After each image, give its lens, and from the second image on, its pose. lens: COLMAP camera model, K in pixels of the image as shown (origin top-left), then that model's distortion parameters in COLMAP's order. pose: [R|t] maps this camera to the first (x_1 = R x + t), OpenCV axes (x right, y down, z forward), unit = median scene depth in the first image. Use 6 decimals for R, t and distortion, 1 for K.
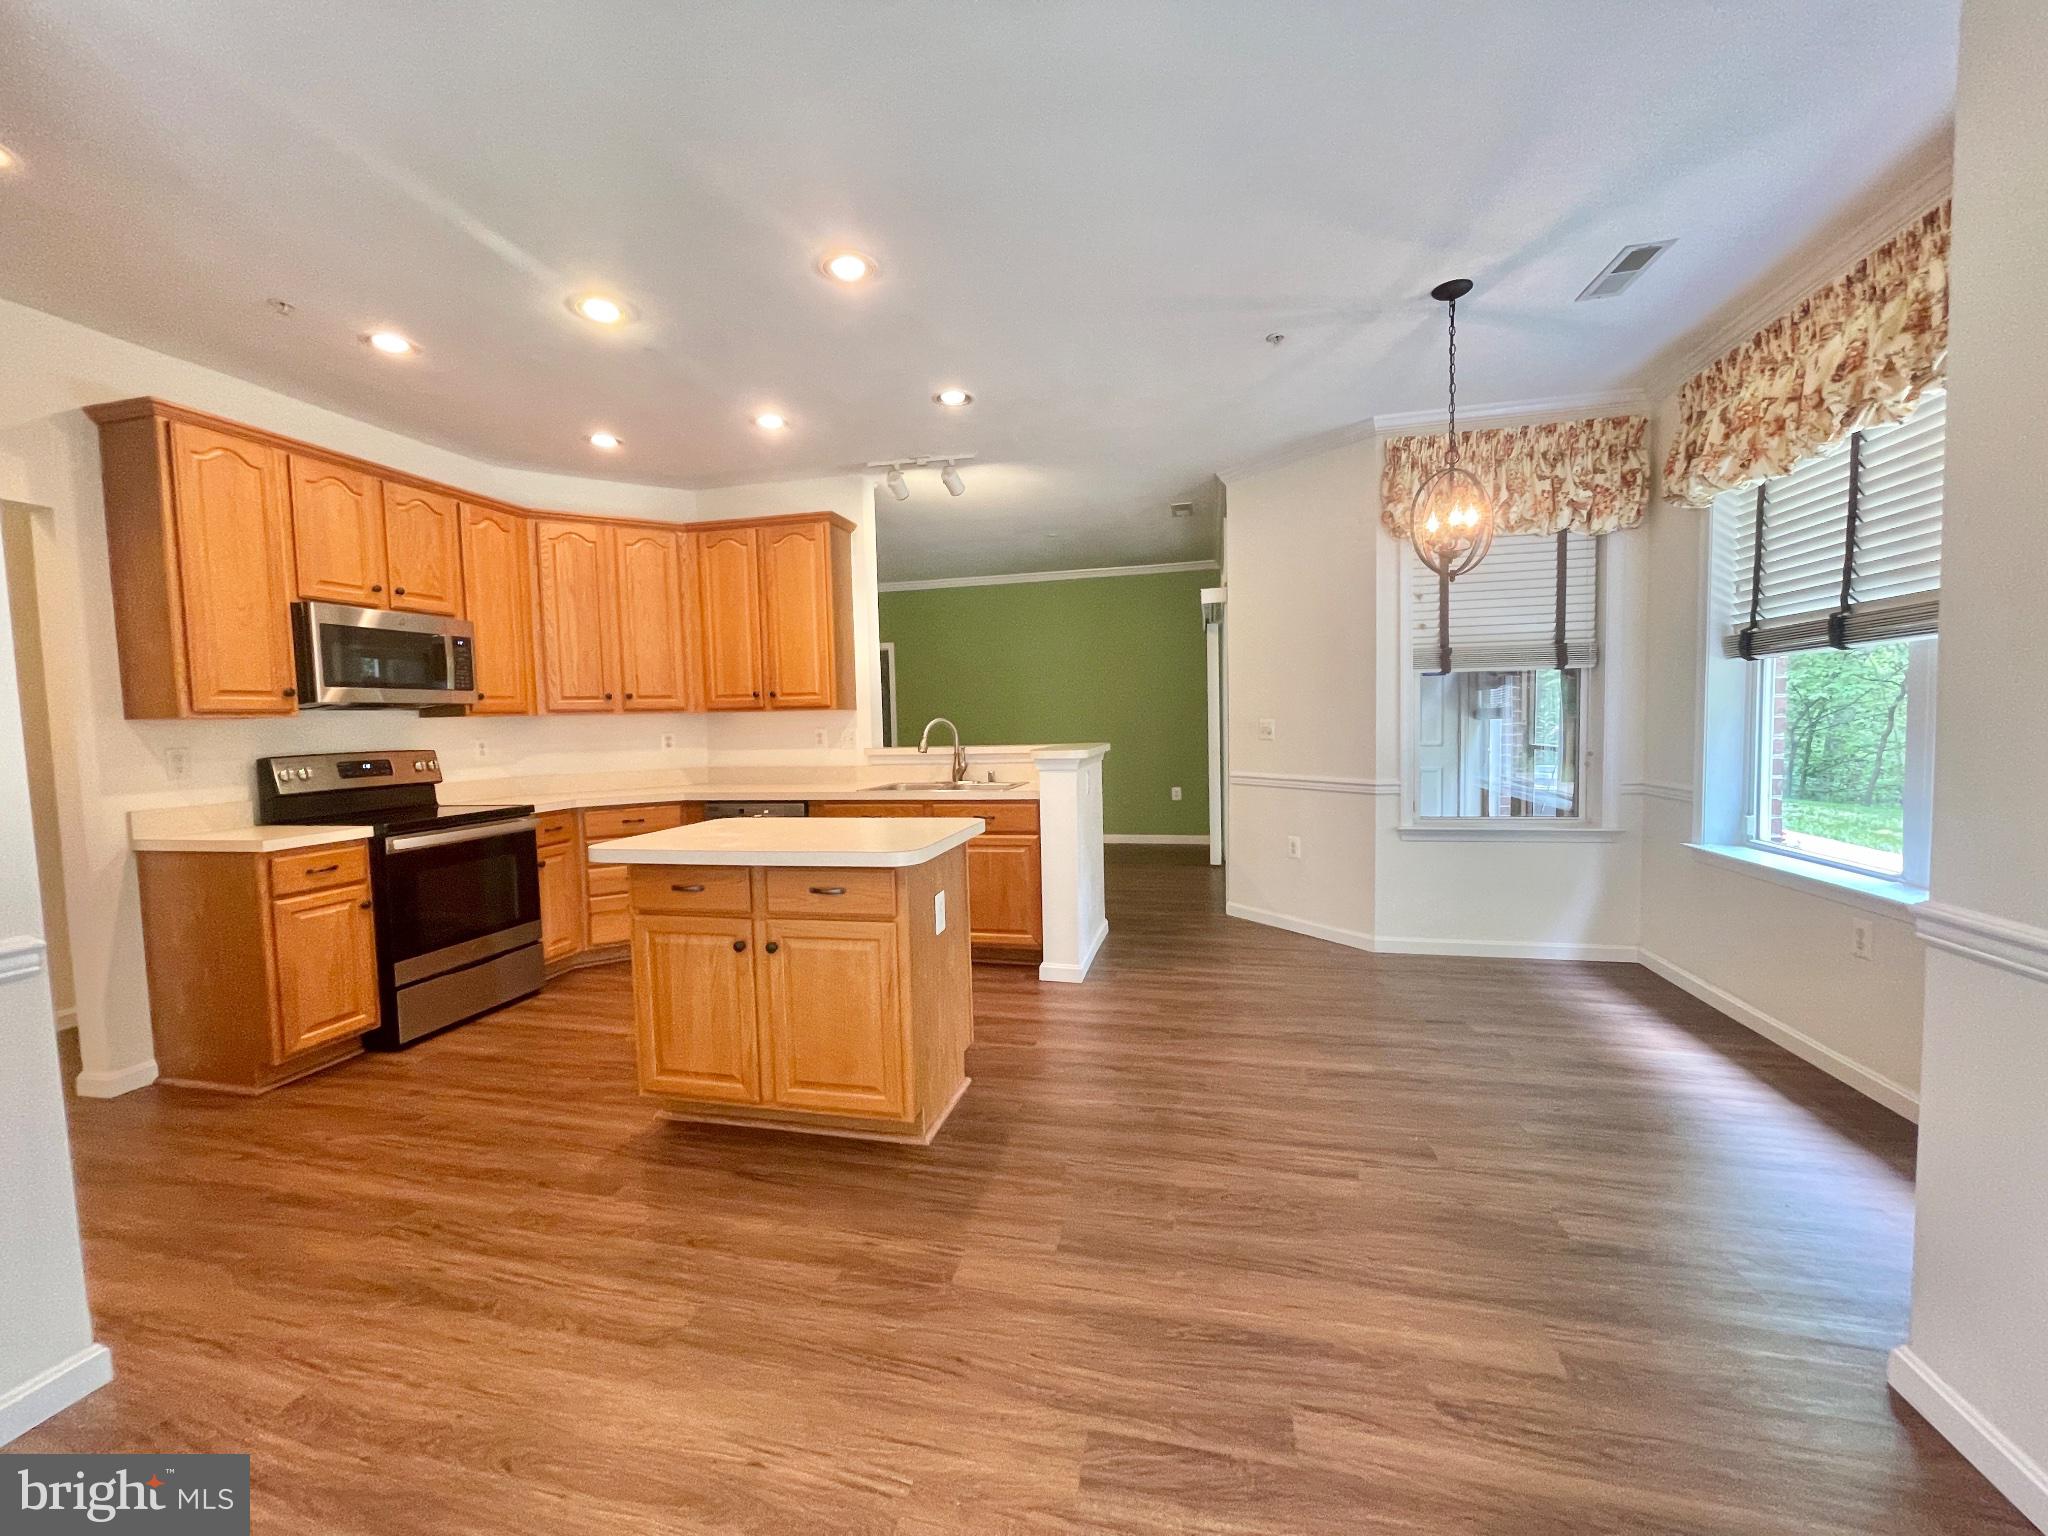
lens RADIAL K [[824.3, 0, 1013.1], [0, 824.3, 758.0], [0, 0, 1]] dist [0.000002, -0.000315]
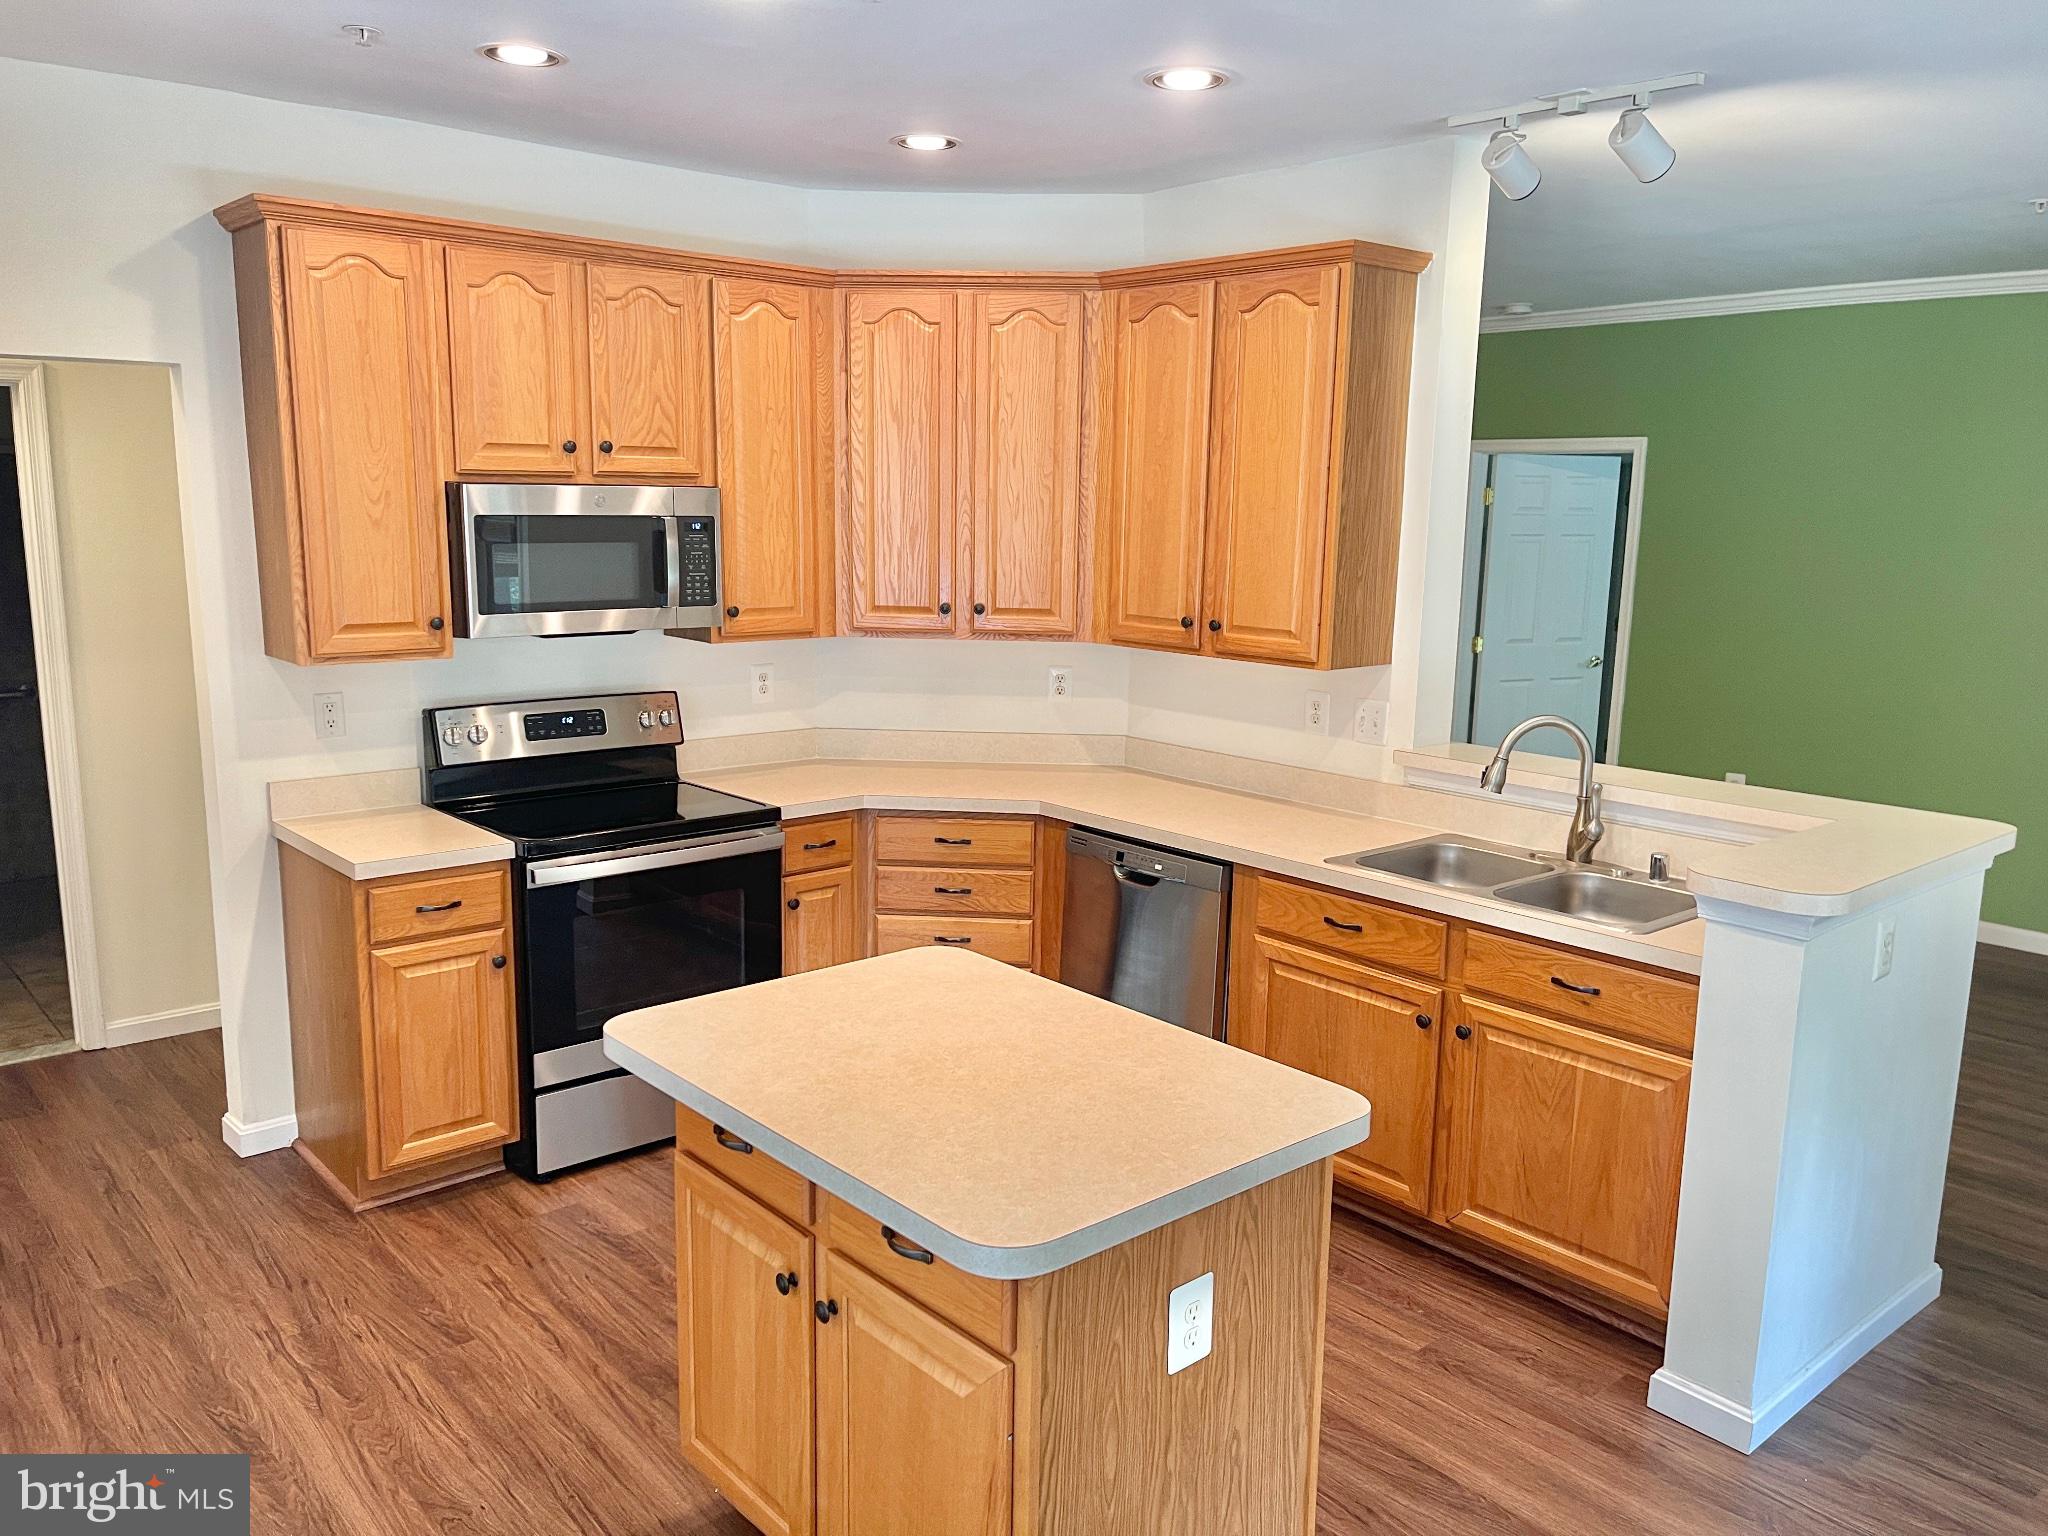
lens RADIAL K [[1529.8, 0, 1018.3], [0, 1529.8, 768.9], [0, 0, 1]] dist [0.059923, -0.081640]
pose [[0.816574, 0.141139, -0.559720, 0.166234], [-0.067829, 0.986391, 0.149772, -0.144060], [0.573241, -0.084334, 0.815035, 0.200600]]
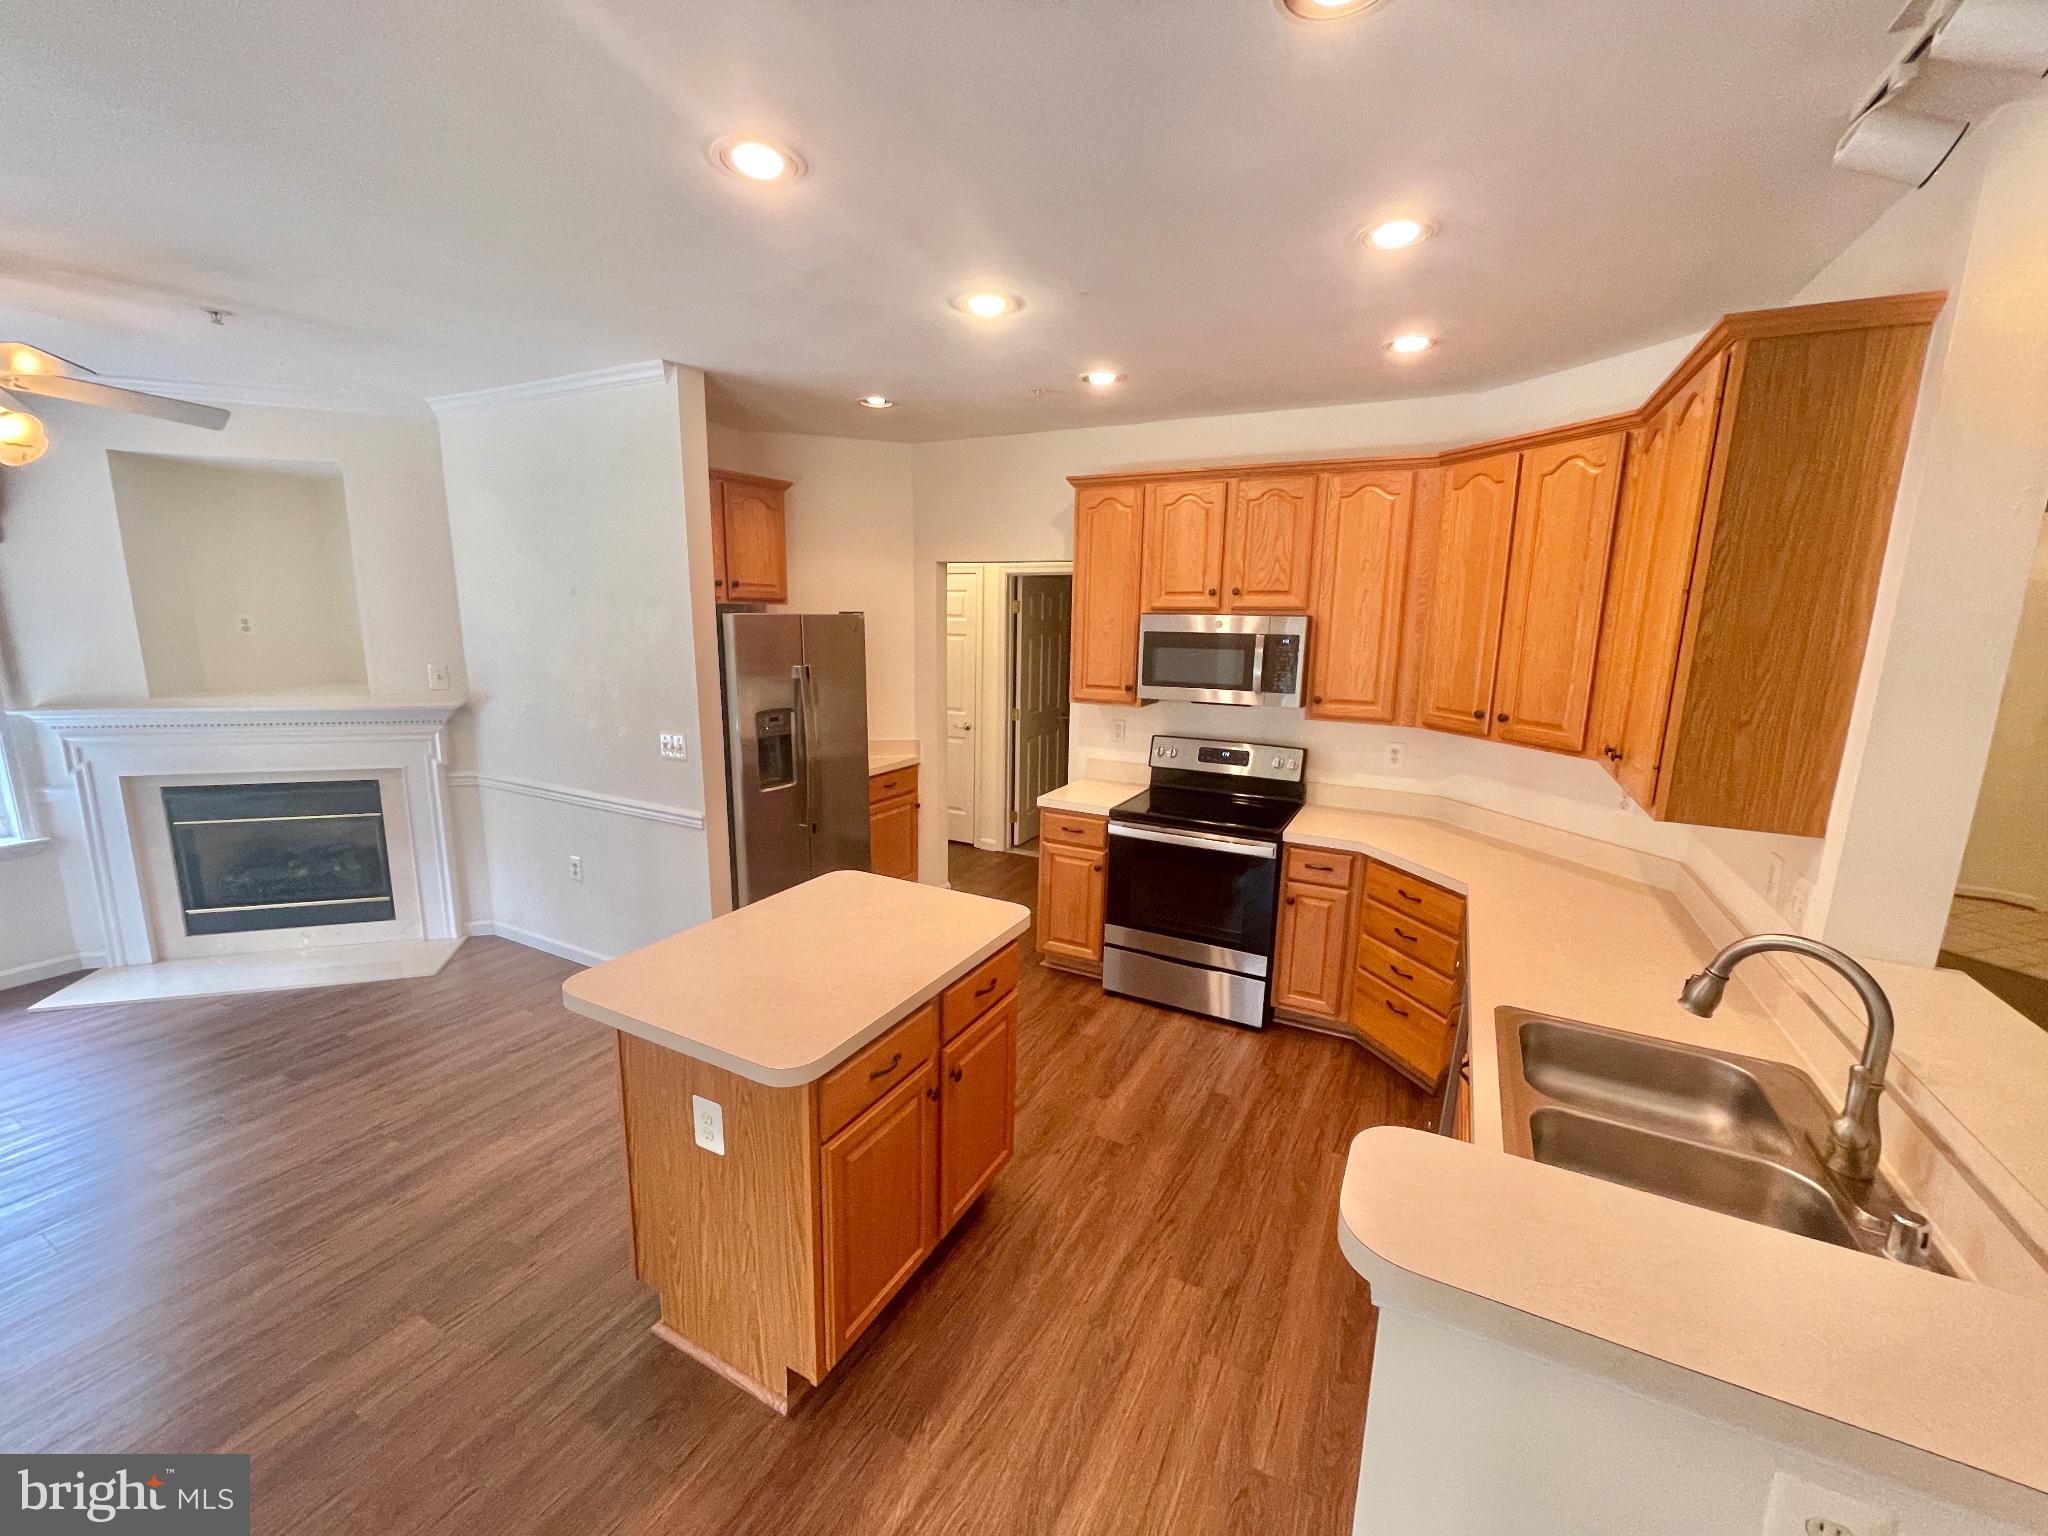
lens RADIAL K [[824.3, 0, 1010.2], [0, 824.3, 762.1], [0, 0, 1]] dist [0.000002, -0.000315]
pose [[-0.250803, 0.199891, -0.947175, 0.294760], [-0.057890, 0.973600, 0.220796, -0.187364], [0.966306, 0.110209, -0.232610, 0.899939]]
